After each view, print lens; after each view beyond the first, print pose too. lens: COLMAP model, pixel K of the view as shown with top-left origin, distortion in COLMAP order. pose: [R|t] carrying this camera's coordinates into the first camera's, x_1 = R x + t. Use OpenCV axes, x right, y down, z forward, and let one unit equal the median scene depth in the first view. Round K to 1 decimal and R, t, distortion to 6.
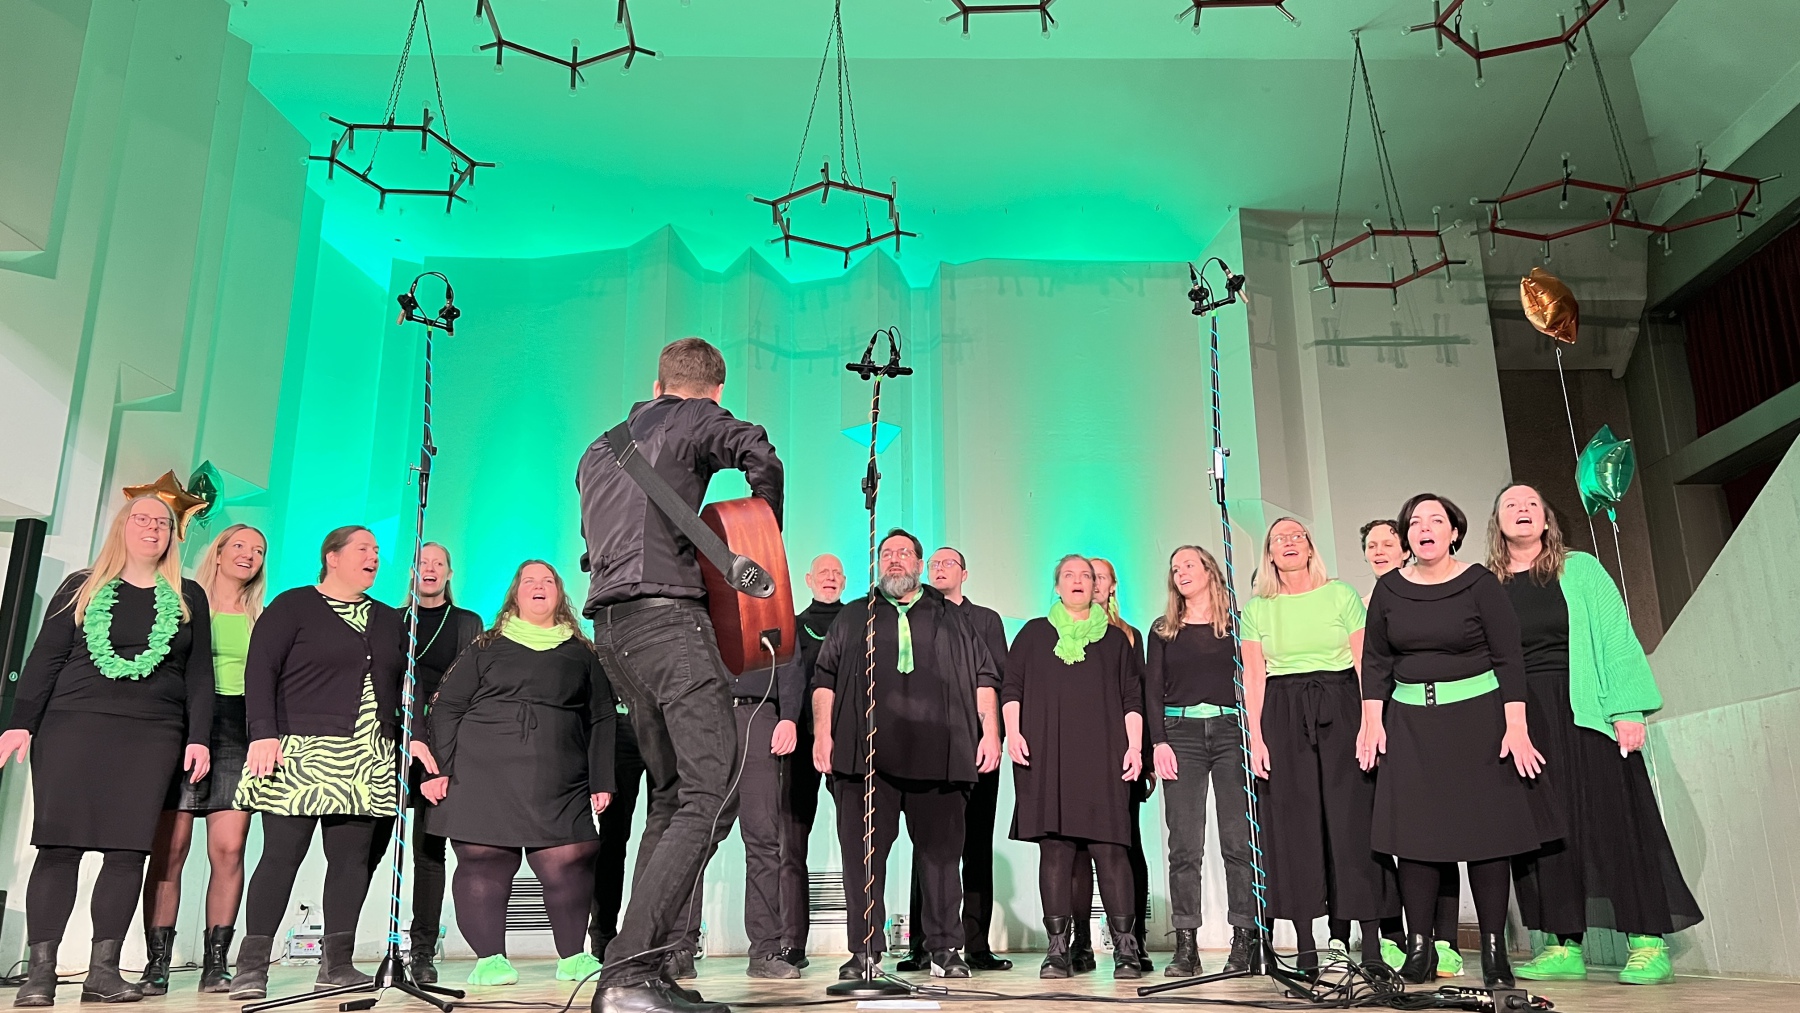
lens RADIAL K [[1358.8, 0, 915.4], [0, 1358.8, 513.2], [0, 0, 1]] dist [0.102141, -0.230599]
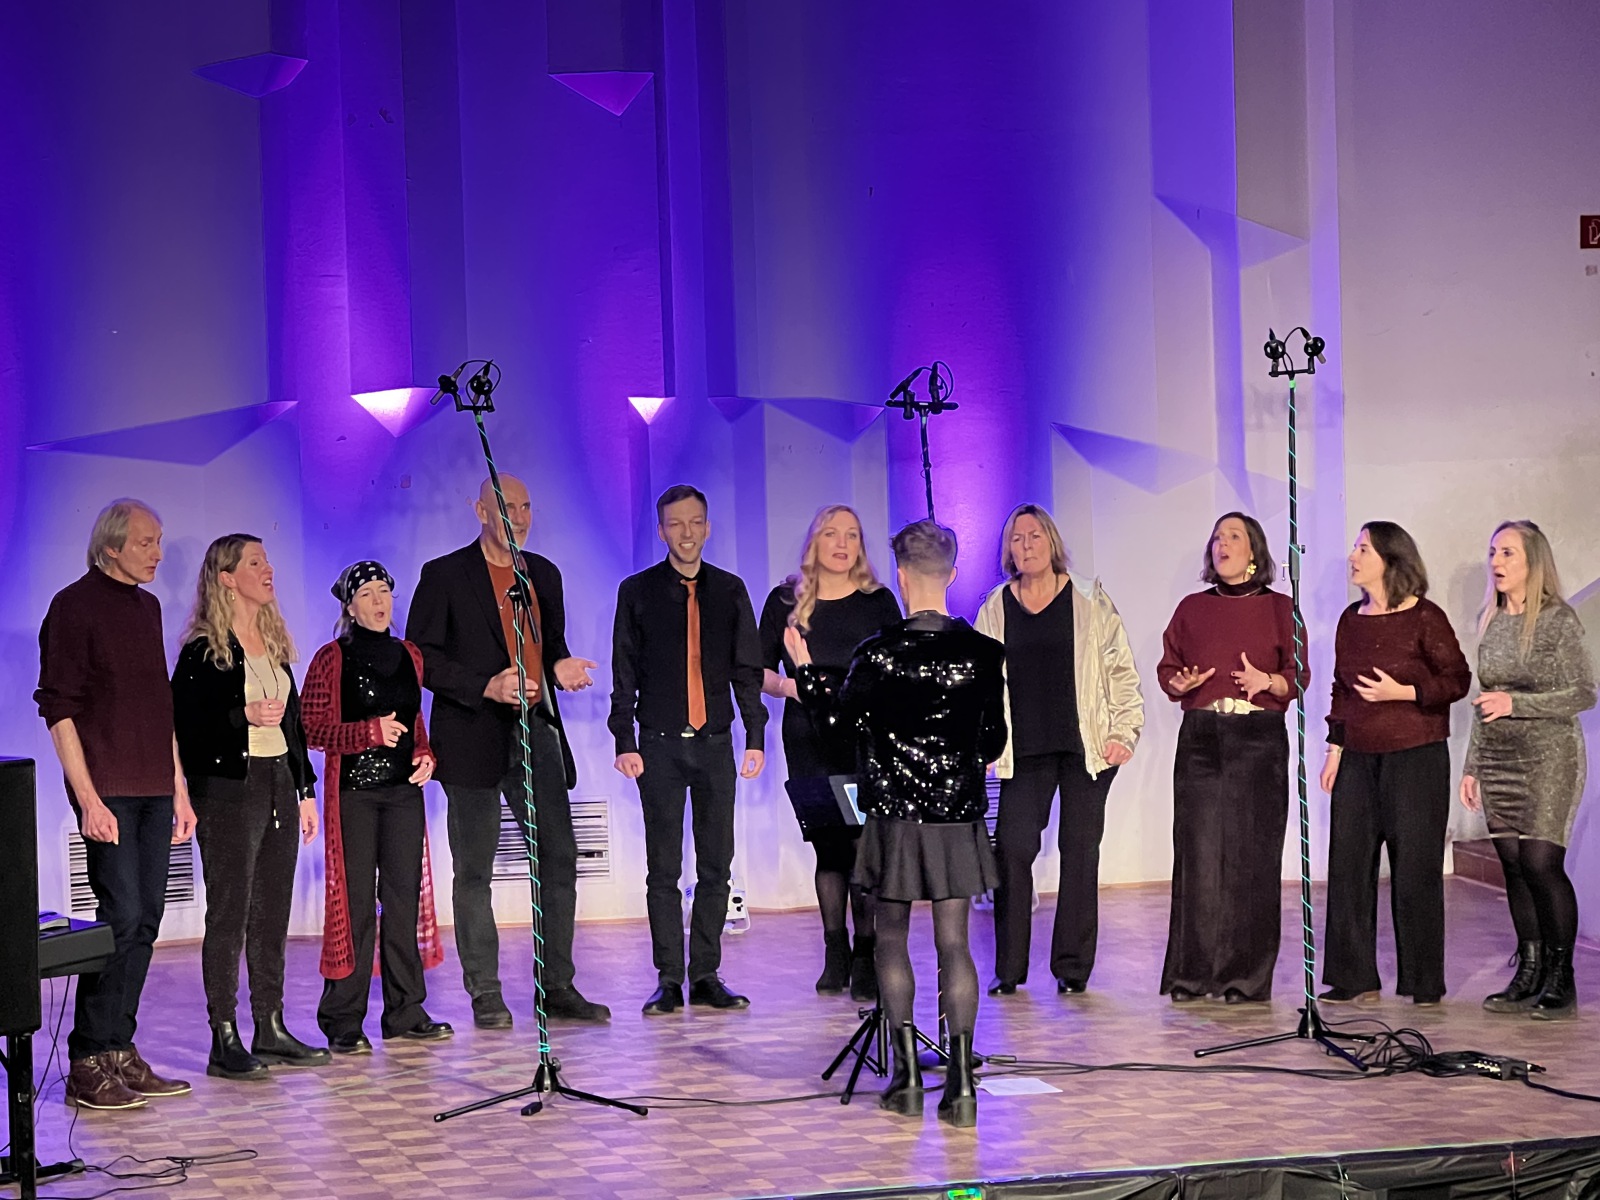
lens RADIAL K [[4624.9, 0, 791.1], [0, 4624.9, 596.5], [0, 0, 1]] dist [-0.175624, 7.750133]
pose [[0.975256, -0.030214, 0.219006, -0.824713], [-0.041247, 0.948356, 0.314515, -0.994236], [-0.217198, -0.315766, 0.923643, -1.929194]]
